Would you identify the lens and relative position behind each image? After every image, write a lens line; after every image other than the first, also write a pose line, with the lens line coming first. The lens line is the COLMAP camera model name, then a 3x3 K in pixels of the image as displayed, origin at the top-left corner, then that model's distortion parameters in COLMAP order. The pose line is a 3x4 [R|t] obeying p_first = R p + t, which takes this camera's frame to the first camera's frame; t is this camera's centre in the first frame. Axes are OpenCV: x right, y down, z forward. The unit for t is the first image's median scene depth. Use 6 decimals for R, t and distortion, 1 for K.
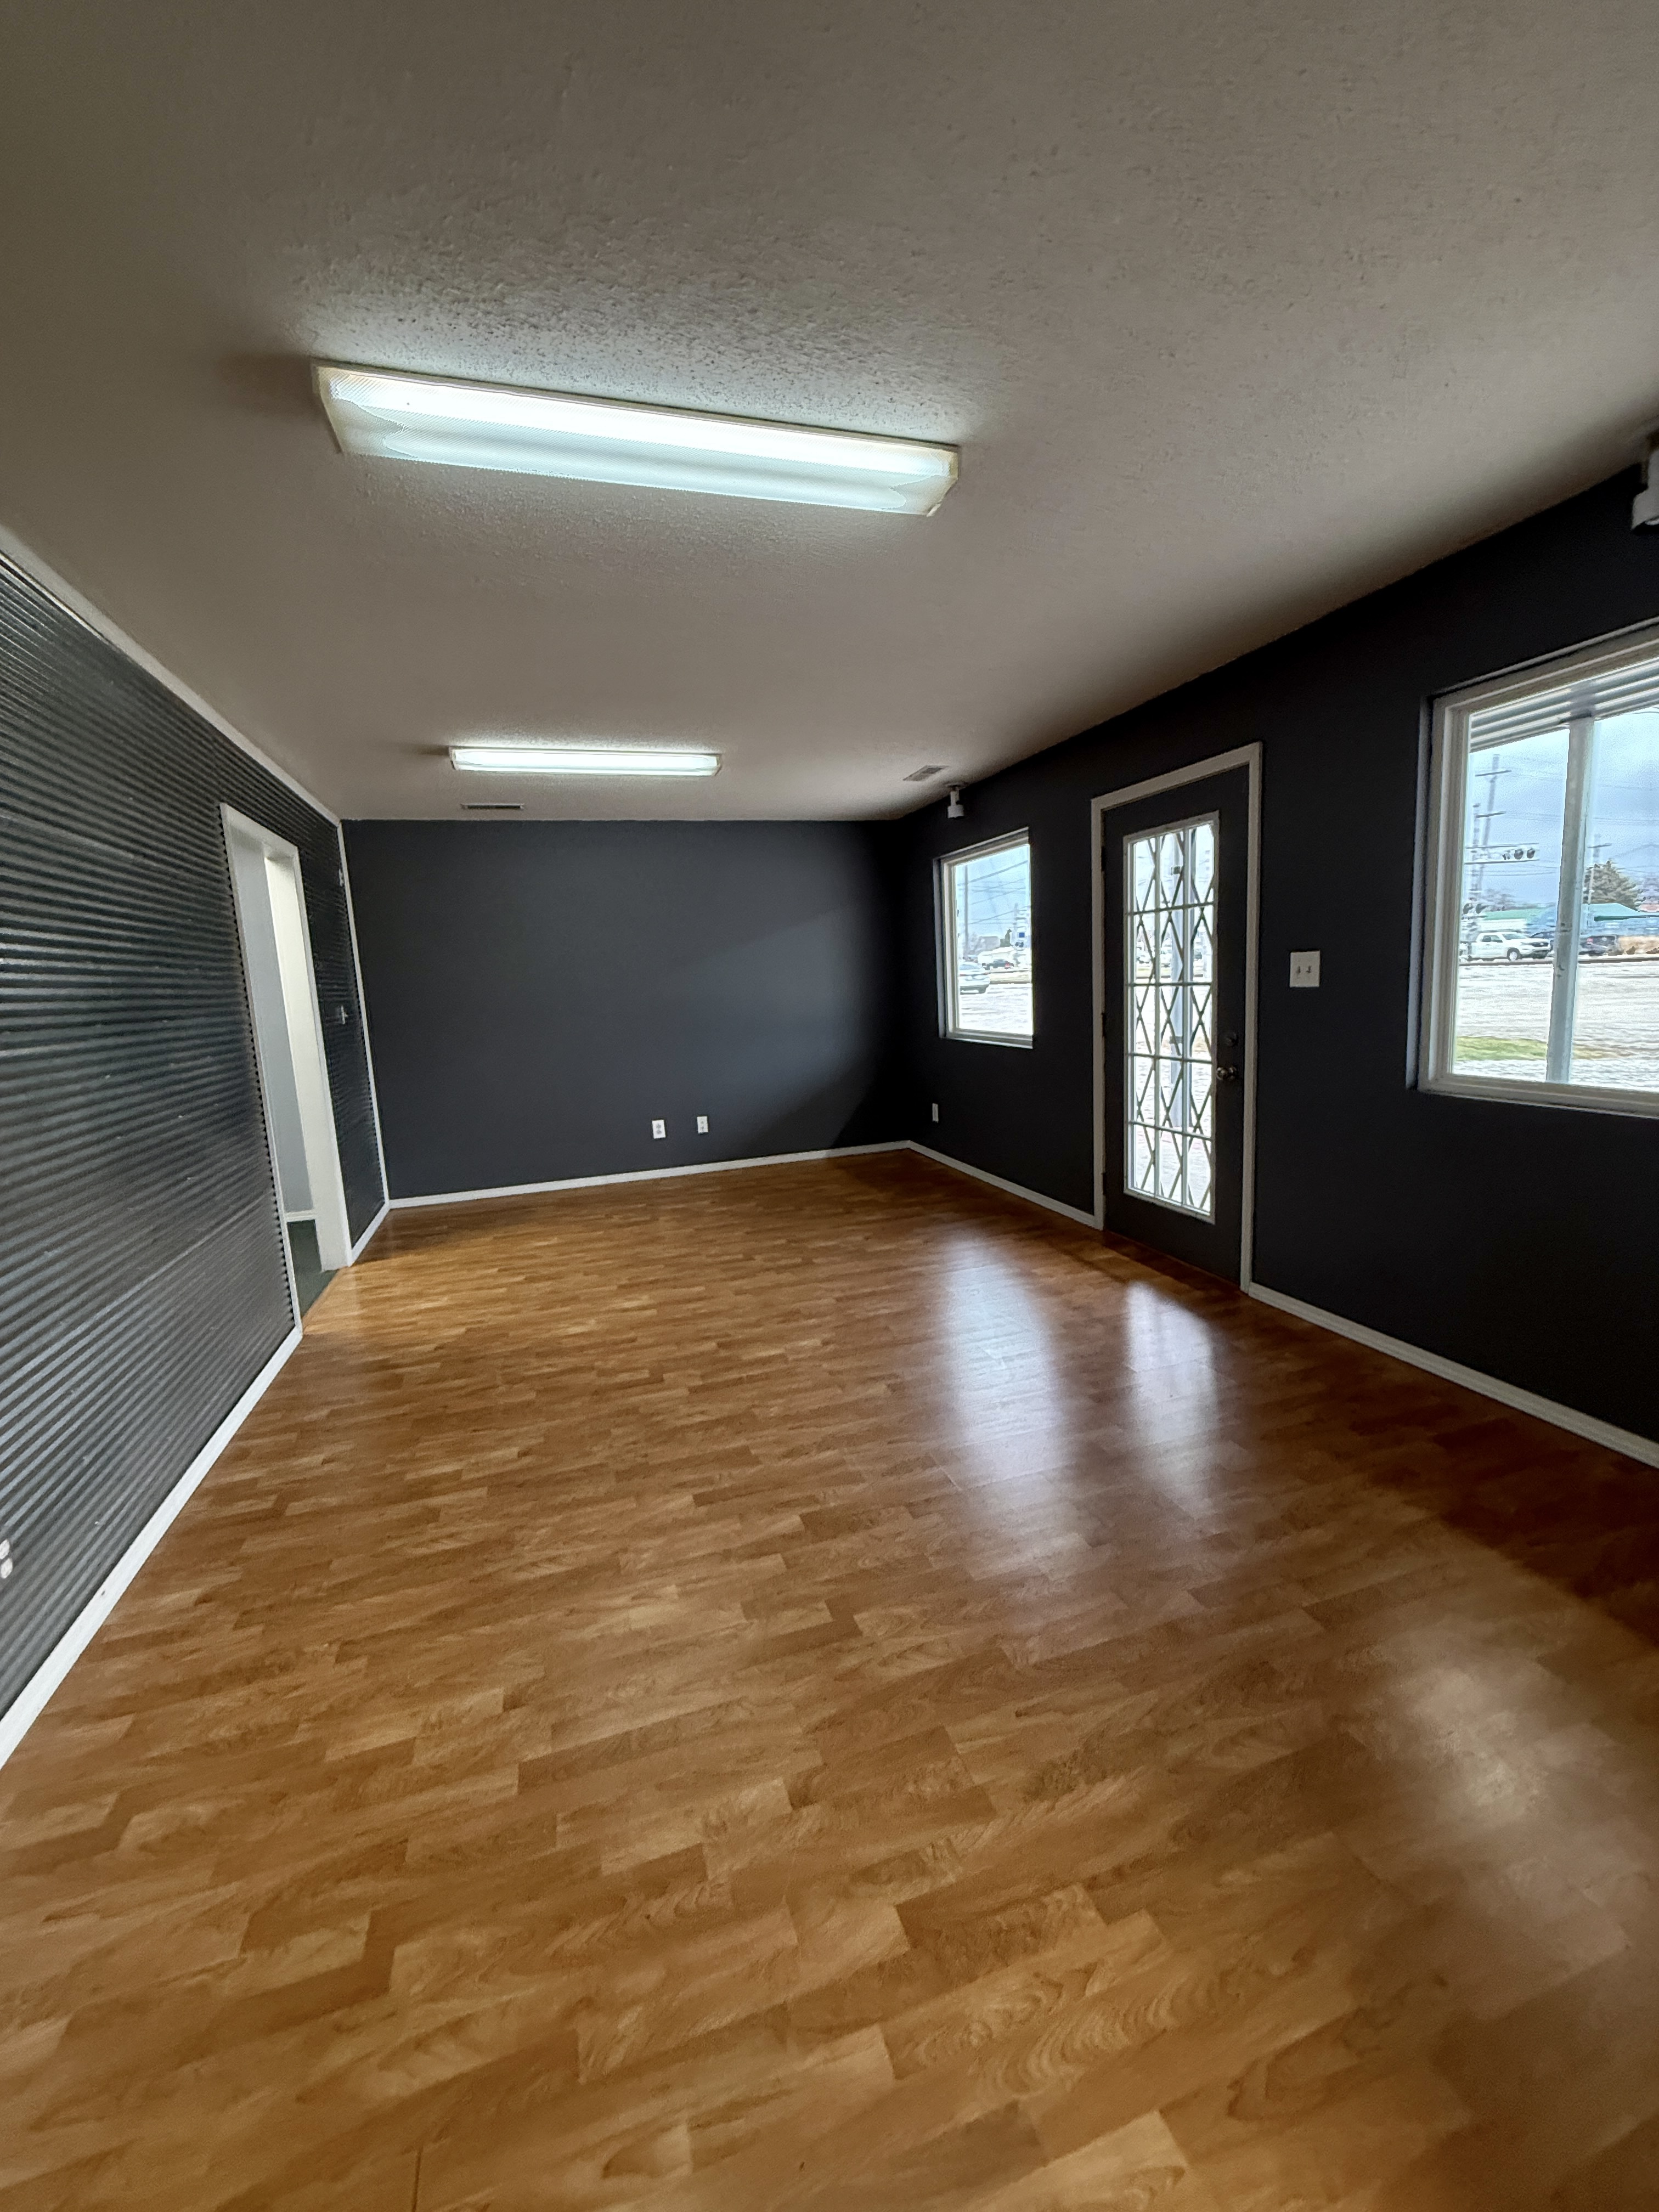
lens RADIAL K [[881.2, 0, 823.7], [0, 881.2, 1098.1], [0, 0, 1]] dist [0.001707, -0.000342]
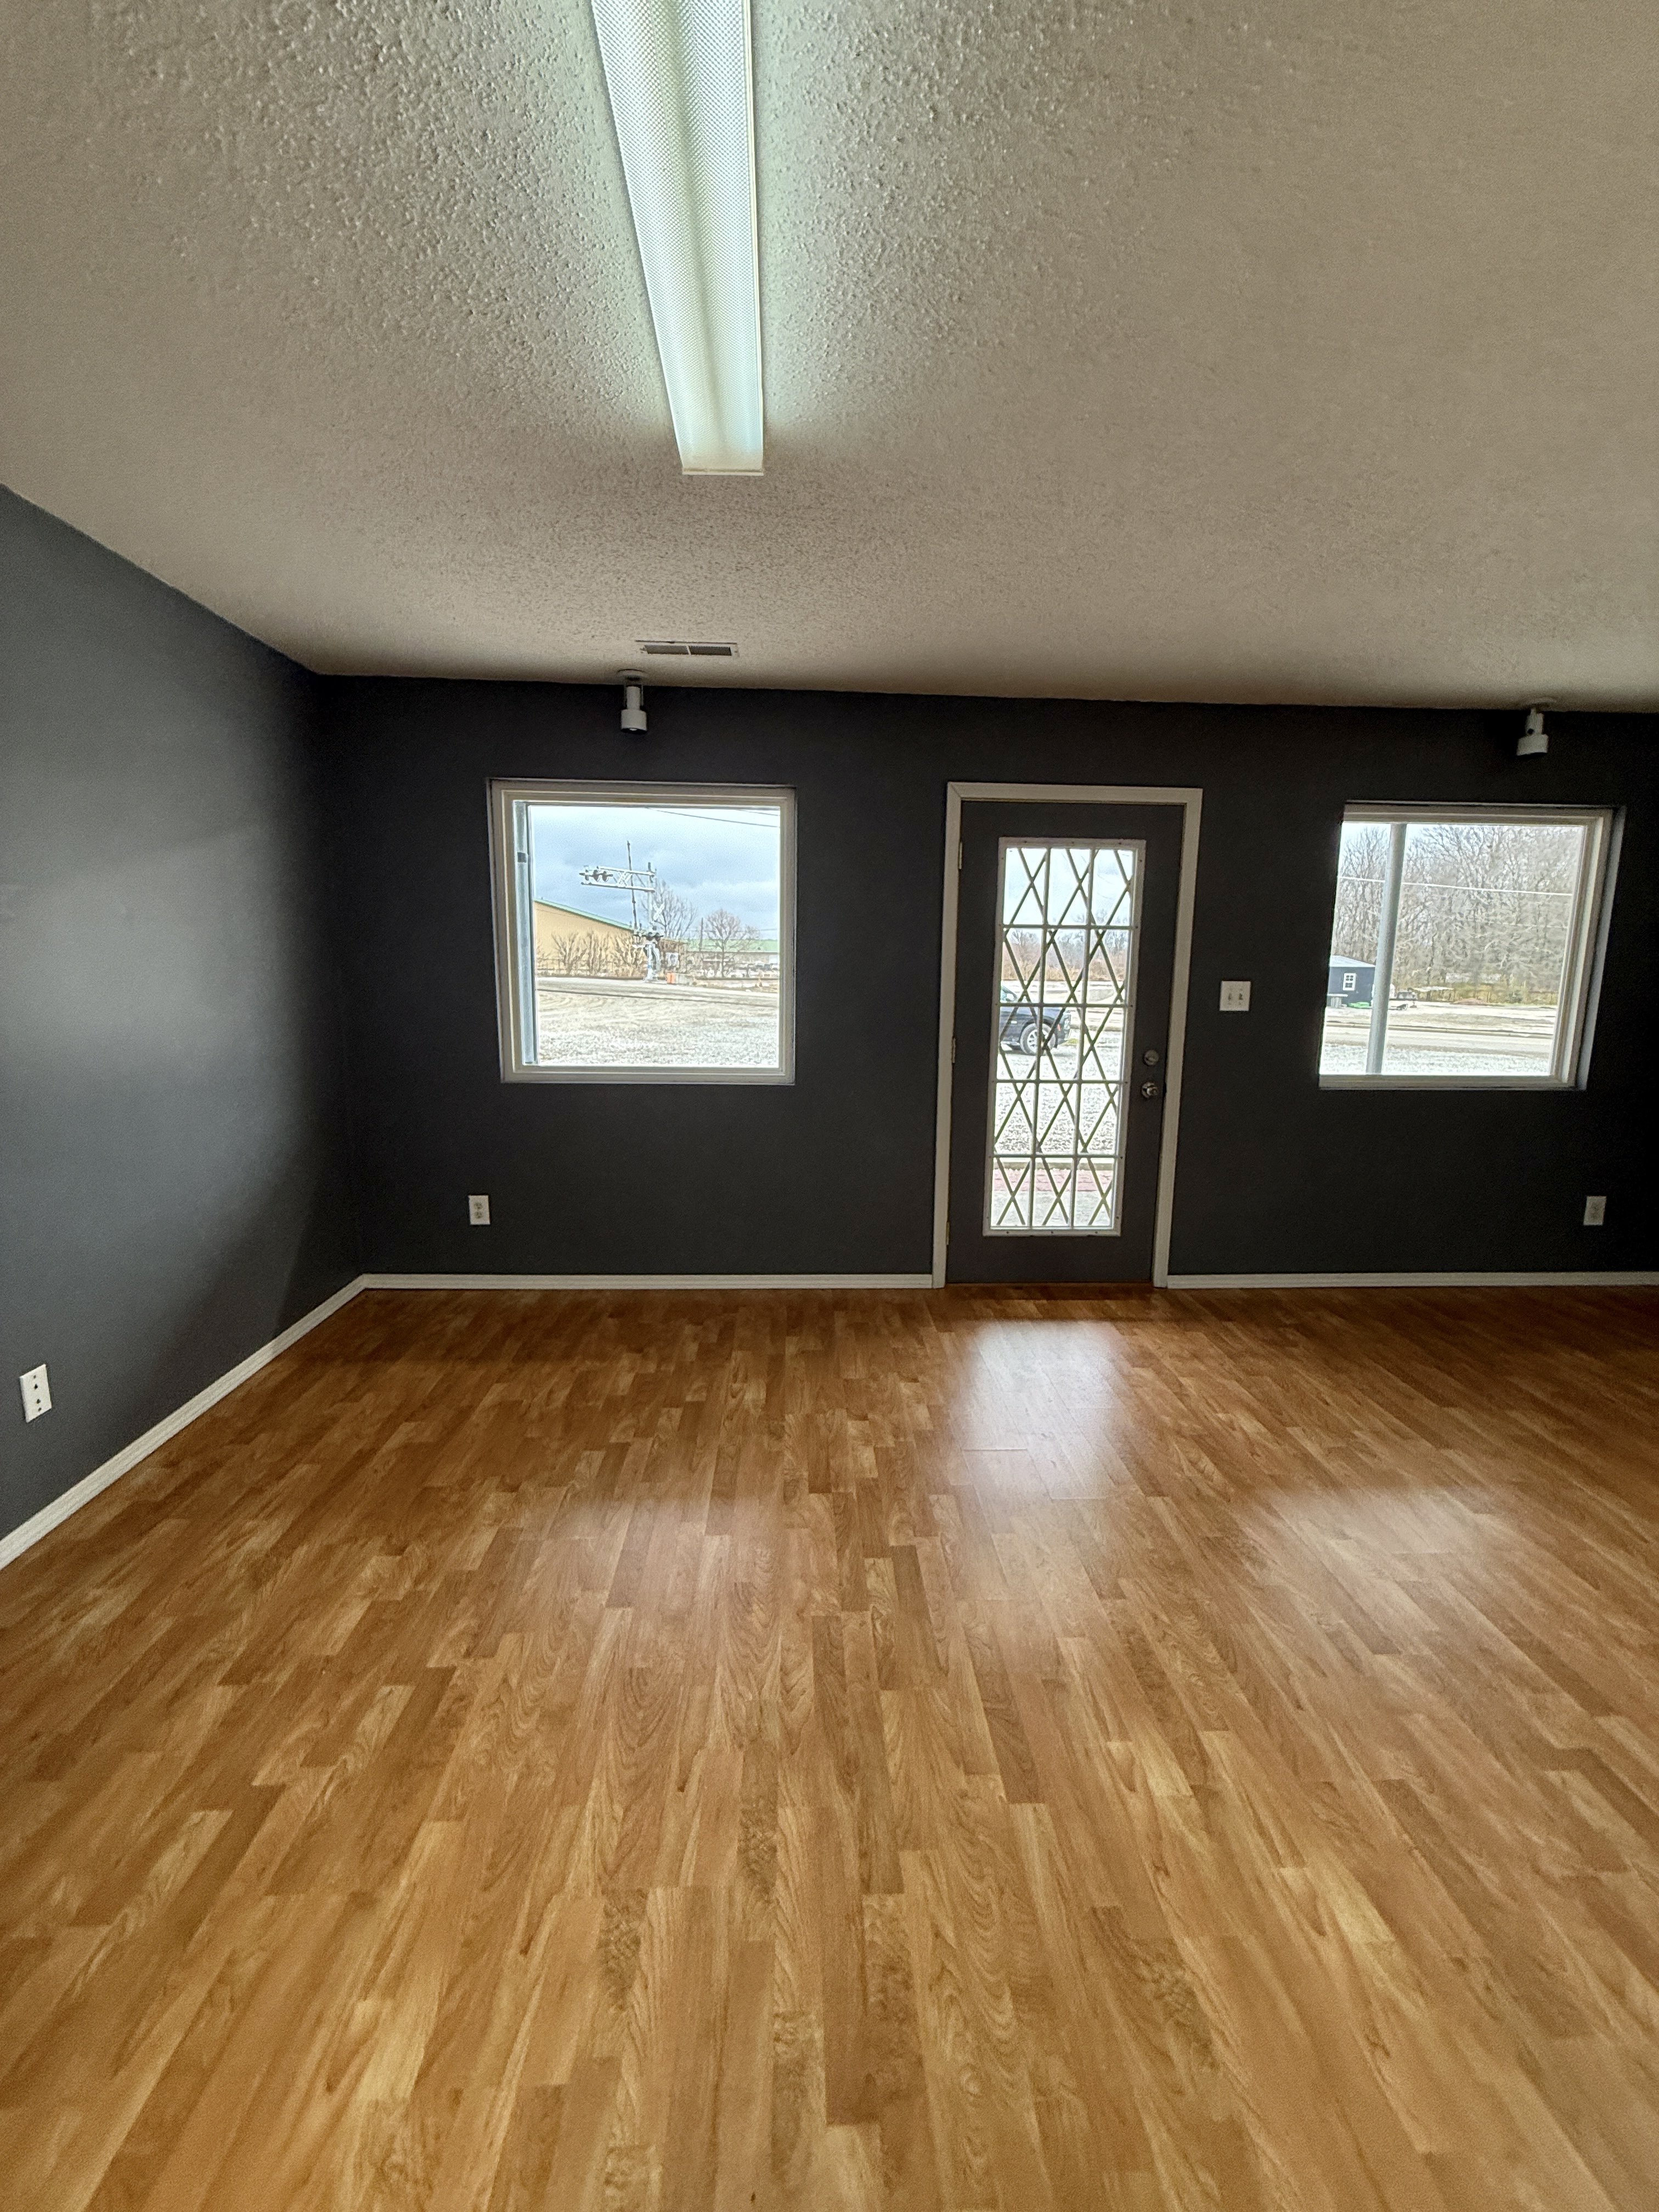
lens RADIAL K [[881.2, 0, 829.2], [0, 881.2, 1100.4], [0, 0, 1]] dist [0.001707, -0.000342]
pose [[0.258331, -0.094044, 0.961468, -0.764334], [0.104400, 0.992139, 0.068994, -0.149082], [-0.960399, 0.082554, 0.266118, 1.248520]]
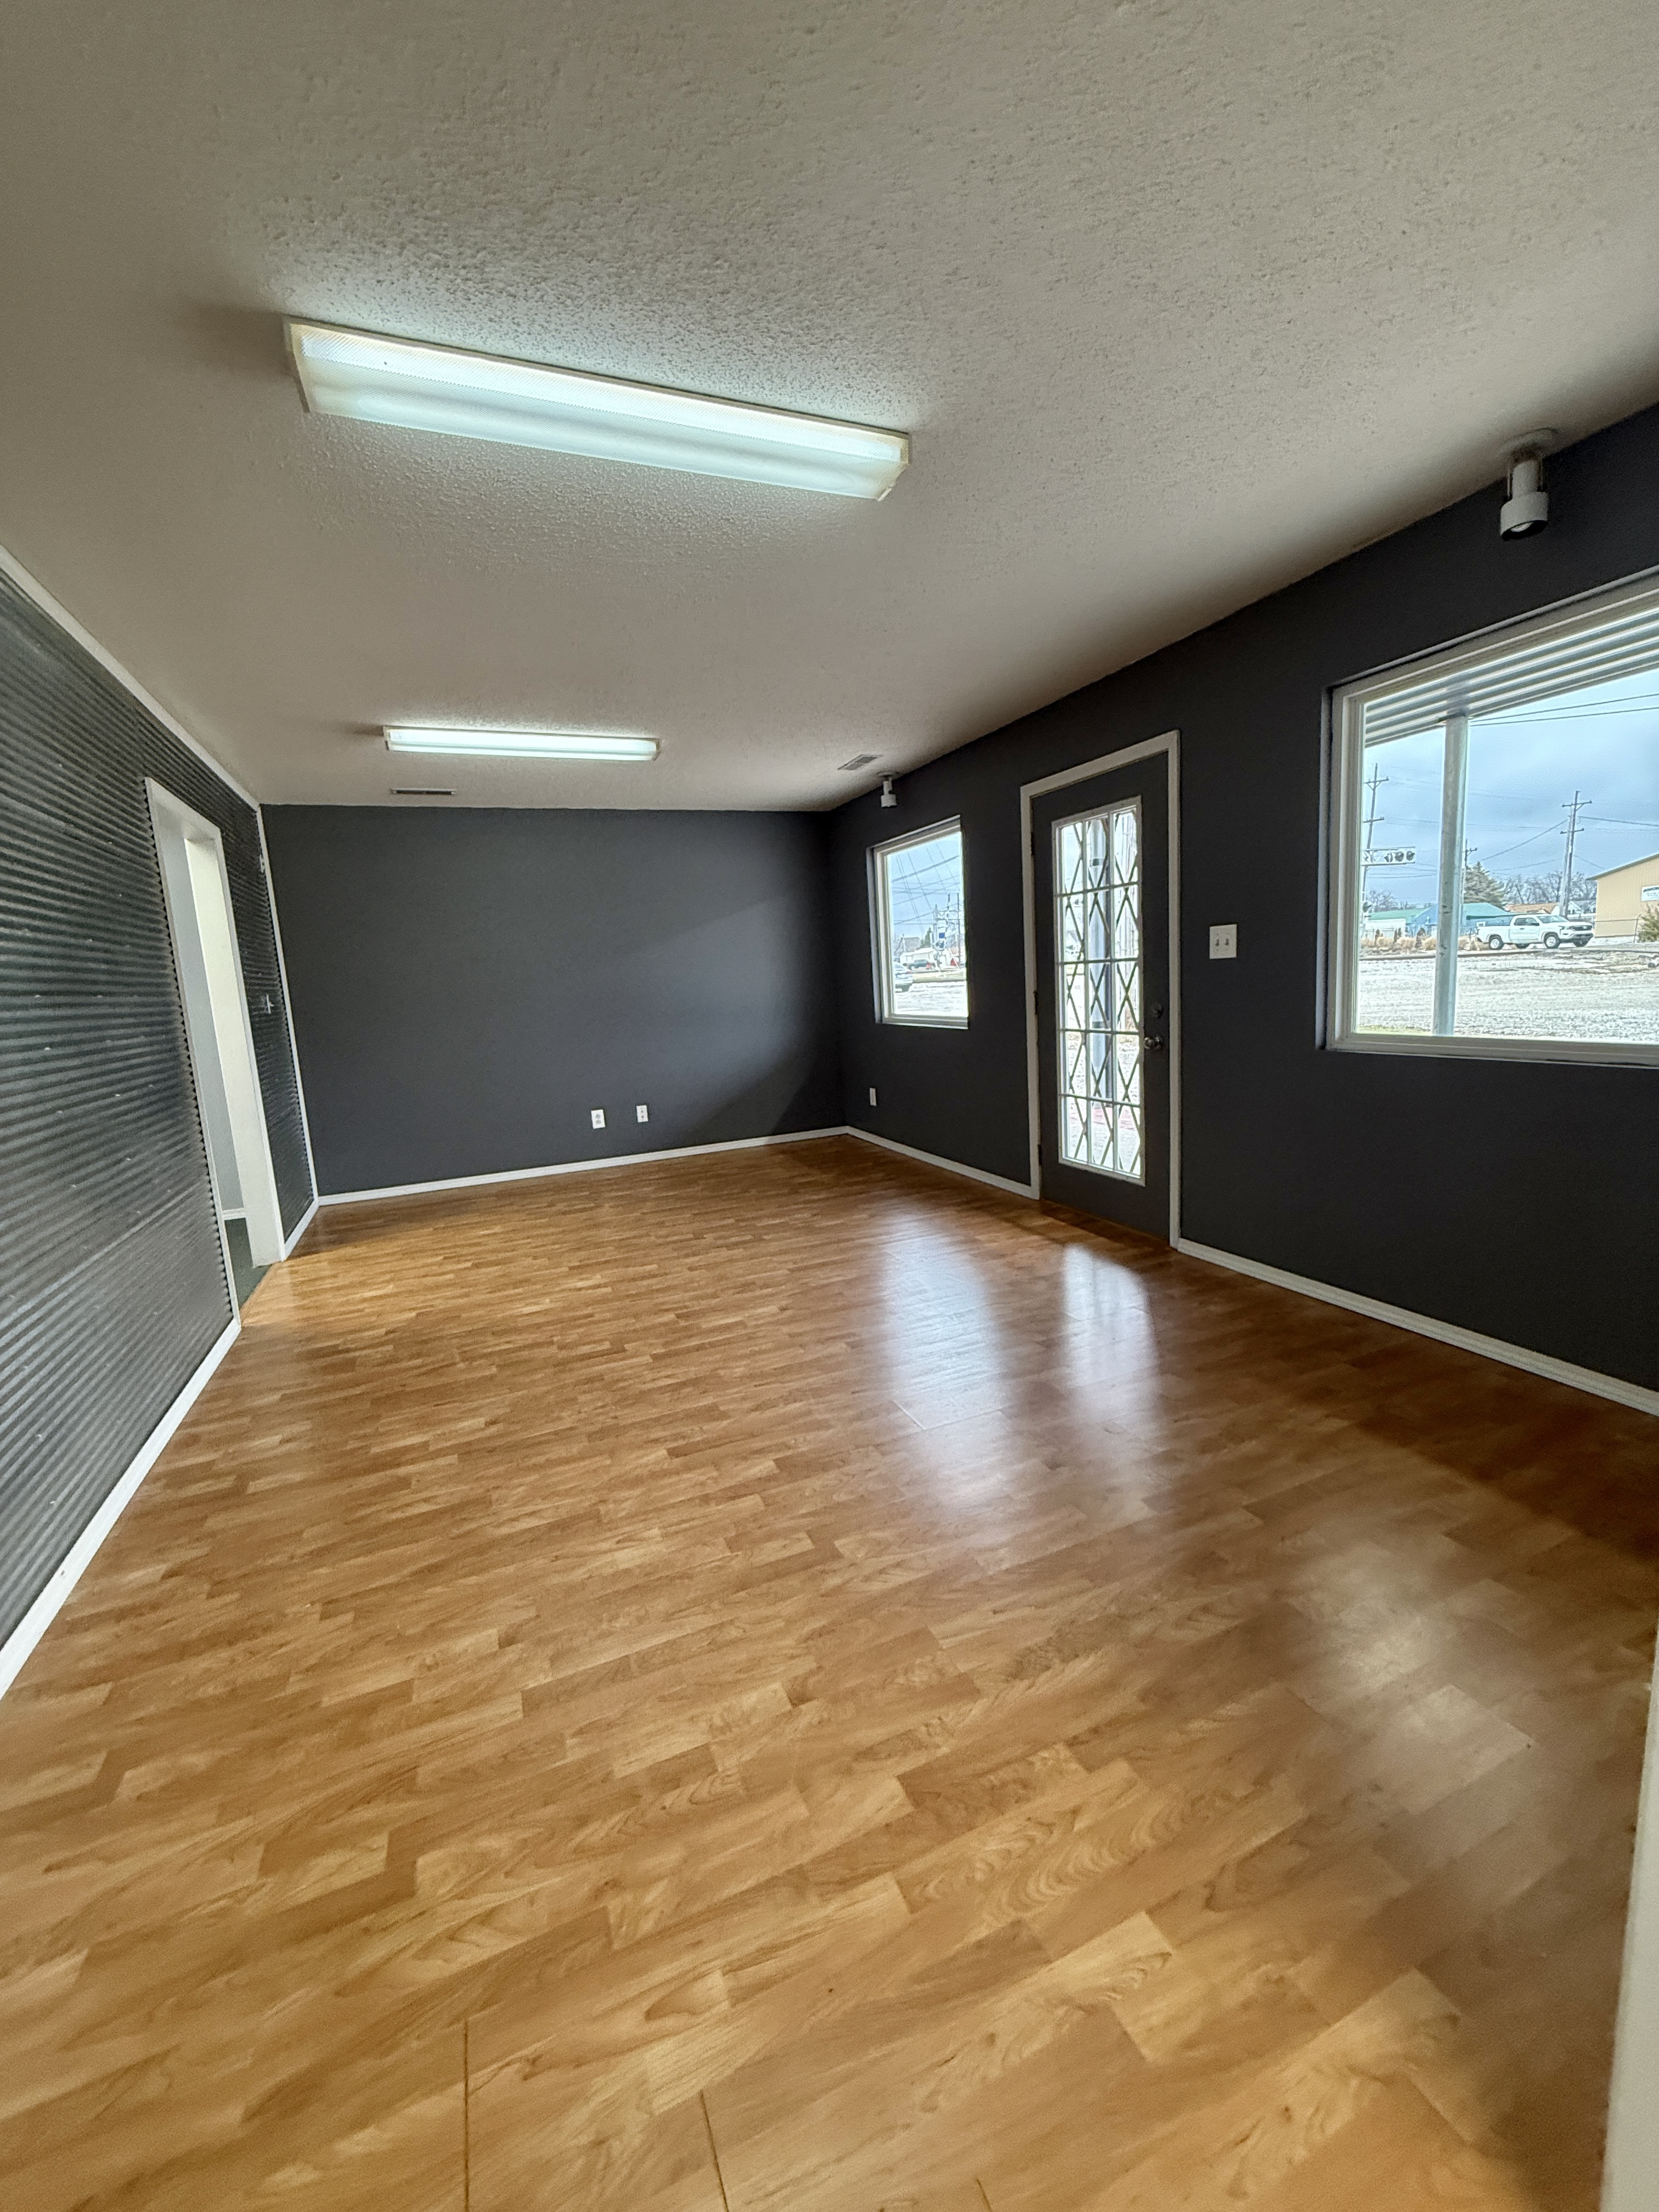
lens RADIAL K [[881.2, 0, 824.4], [0, 881.2, 1097.6], [0, 0, 1]] dist [0.001707, -0.000342]
pose [[0.996113, -0.020483, 0.085669, -0.034477], [0.020711, 0.999784, -0.001771, 0.036749], [-0.085614, 0.003538, 0.996322, -0.028838]]
